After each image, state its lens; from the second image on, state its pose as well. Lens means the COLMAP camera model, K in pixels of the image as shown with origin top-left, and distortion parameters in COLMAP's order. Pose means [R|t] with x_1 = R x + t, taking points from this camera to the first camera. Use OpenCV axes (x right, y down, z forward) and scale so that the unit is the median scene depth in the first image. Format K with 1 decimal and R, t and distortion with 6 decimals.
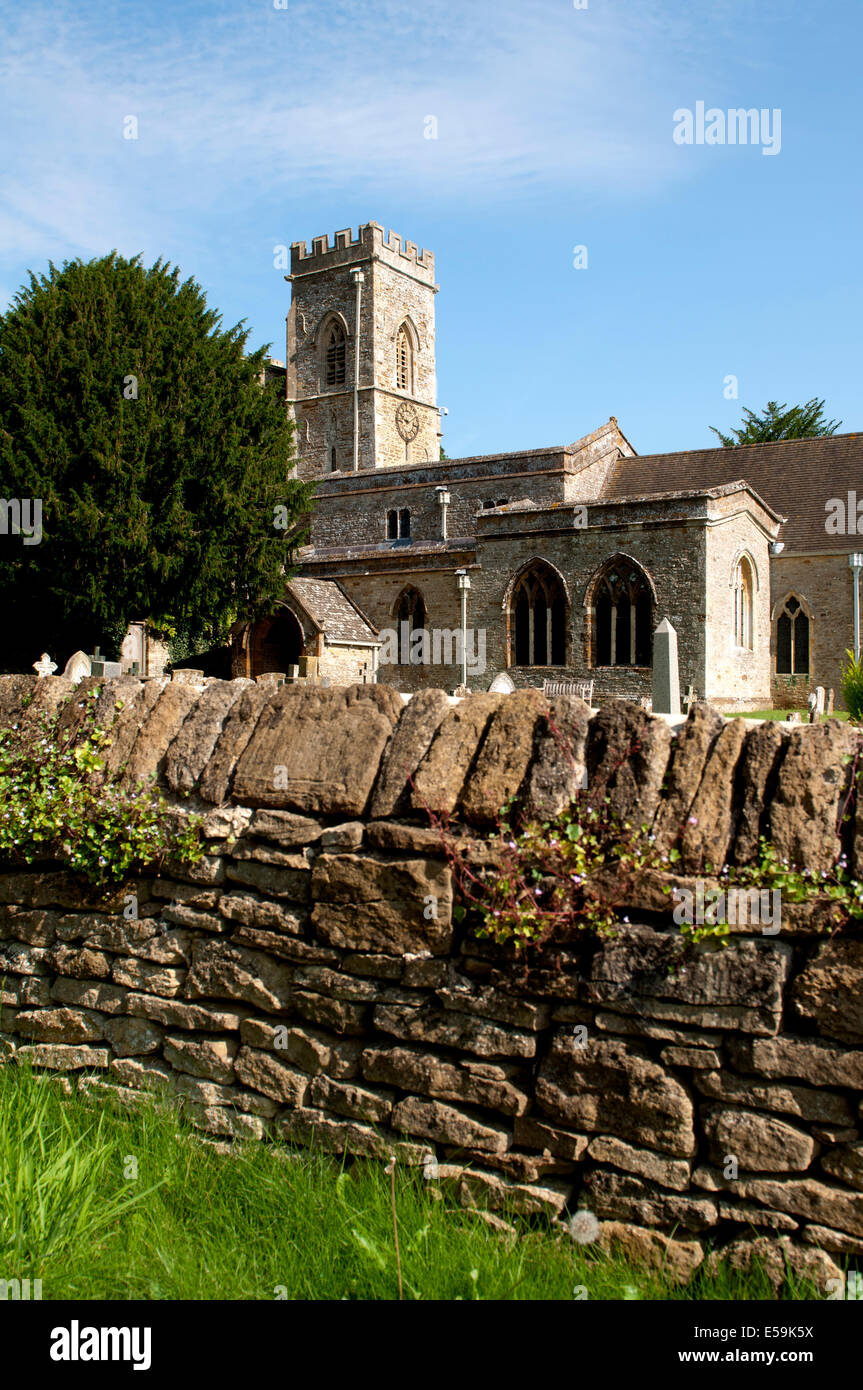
lens RADIAL K [[1413.8, 0, 432.8], [0, 1413.8, 643.4], [0, 0, 1]] dist [-0.039147, -0.008955]
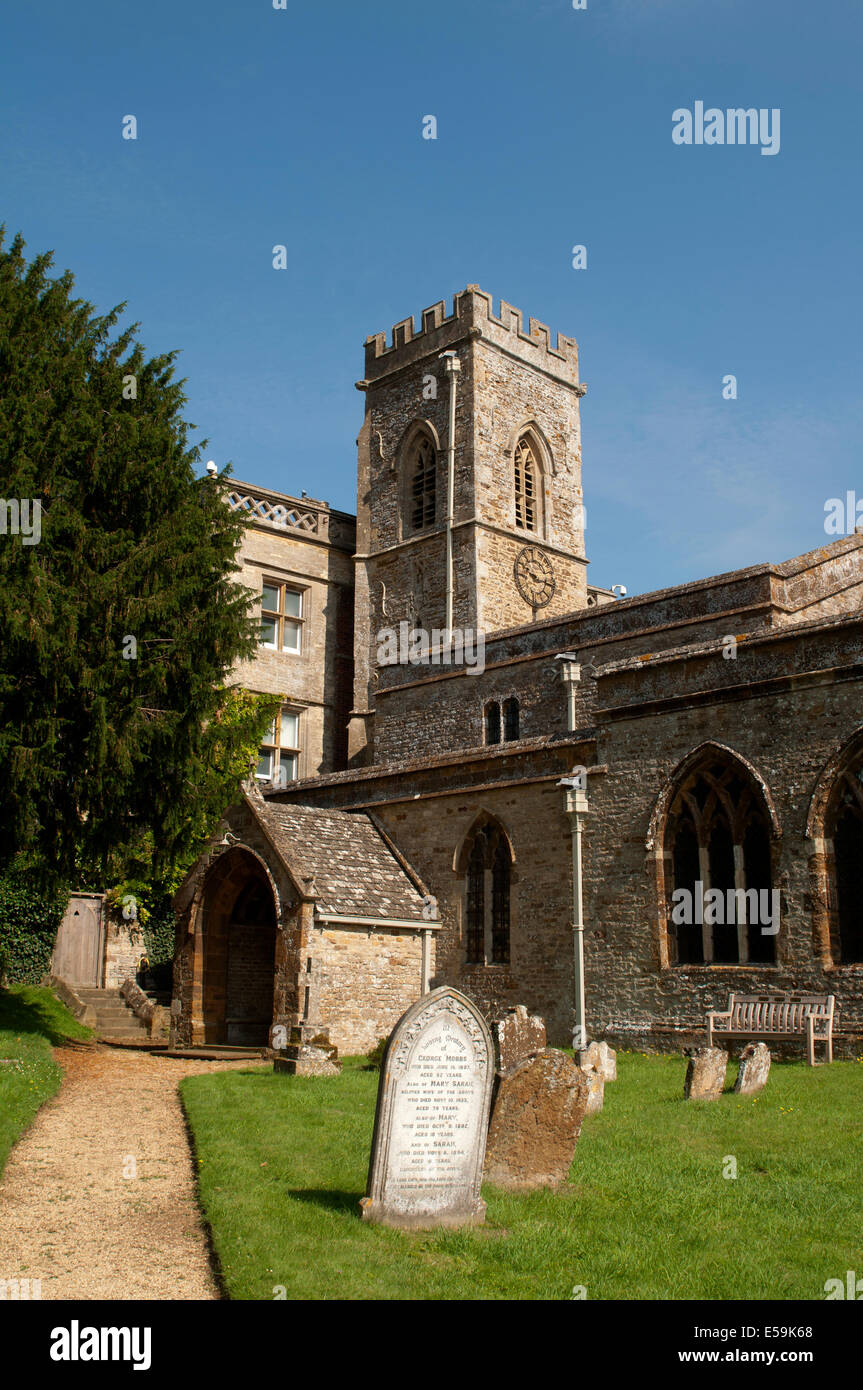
lens RADIAL K [[1413.8, 0, 432.8], [0, 1413.8, 643.4], [0, 0, 1]] dist [-0.039147, -0.008955]
pose [[0.980826, -0.045007, -0.189618, 0.073157], [0.004683, 0.978130, -0.207943, 0.008048], [0.194829, 0.203068, 0.959586, 0.485617]]
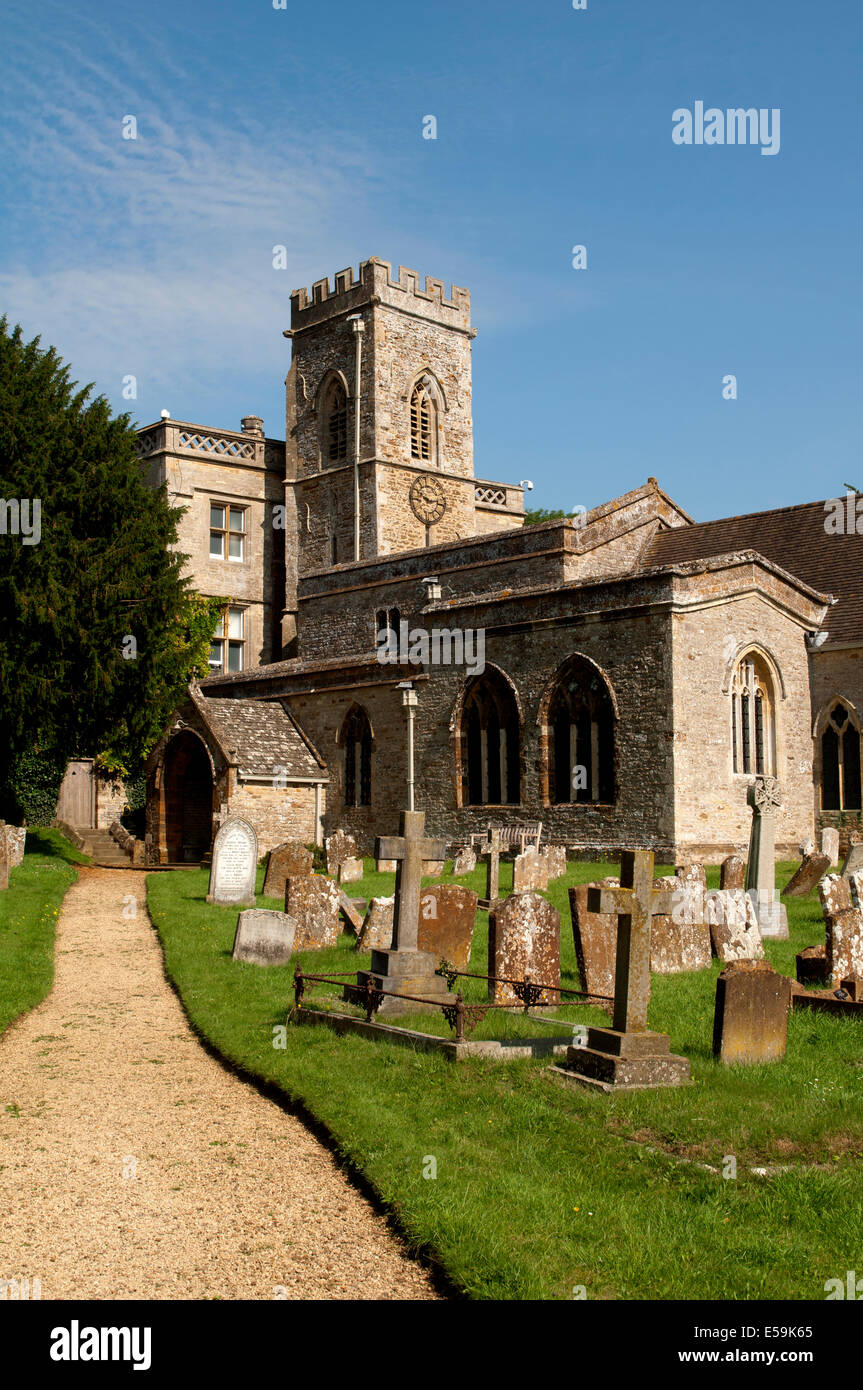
lens RADIAL K [[1697.3, 0, 433.5], [0, 1697.3, 643.5], [0, 0, 1]] dist [-0.014172, 0.000213]
pose [[0.975971, -0.036615, -0.214803, 0.241184], [0.019327, 0.996442, -0.082039, 0.003768], [0.217042, 0.075916, 0.973206, 0.093218]]
